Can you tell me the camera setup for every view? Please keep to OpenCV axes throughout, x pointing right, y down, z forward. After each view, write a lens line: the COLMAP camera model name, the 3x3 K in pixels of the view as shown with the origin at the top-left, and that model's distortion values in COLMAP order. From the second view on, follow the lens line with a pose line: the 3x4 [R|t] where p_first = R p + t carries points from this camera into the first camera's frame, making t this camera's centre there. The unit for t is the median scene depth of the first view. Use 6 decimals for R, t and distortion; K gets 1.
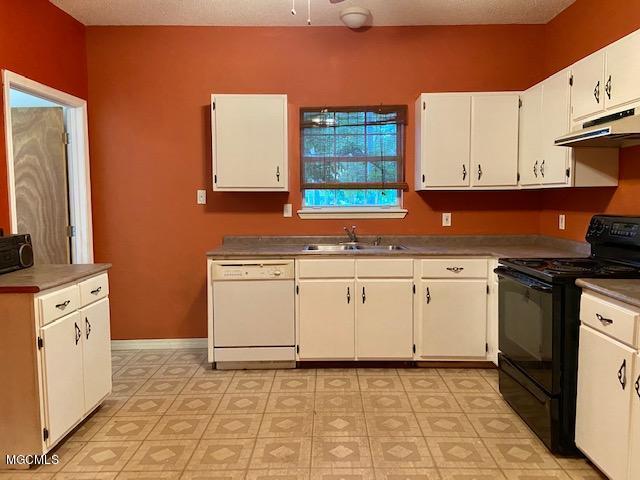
lens RADIAL K [[484.6, 0, 326.4], [0, 484.6, 226.6], [0, 0, 1]] dist [0.114102, -0.157776]
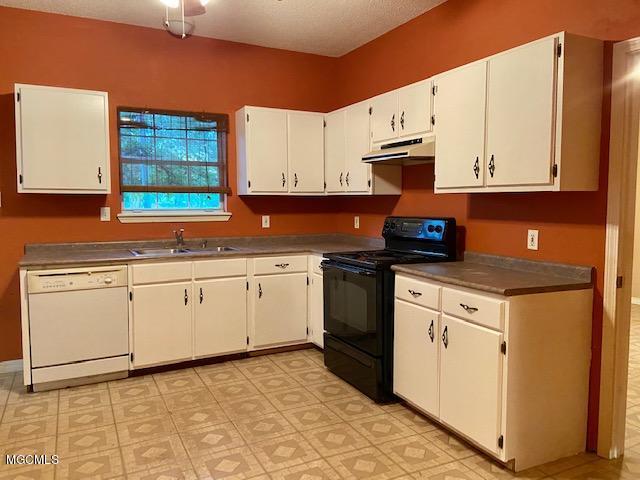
lens RADIAL K [[484.6, 0, 326.4], [0, 484.6, 226.6], [0, 0, 1]] dist [0.114102, -0.157776]
pose [[0.888437, -0.018316, 0.458633, -0.161132], [0.020572, 0.999788, 0.000075, -0.000609], [-0.458537, 0.009368, 0.888626, -0.050619]]
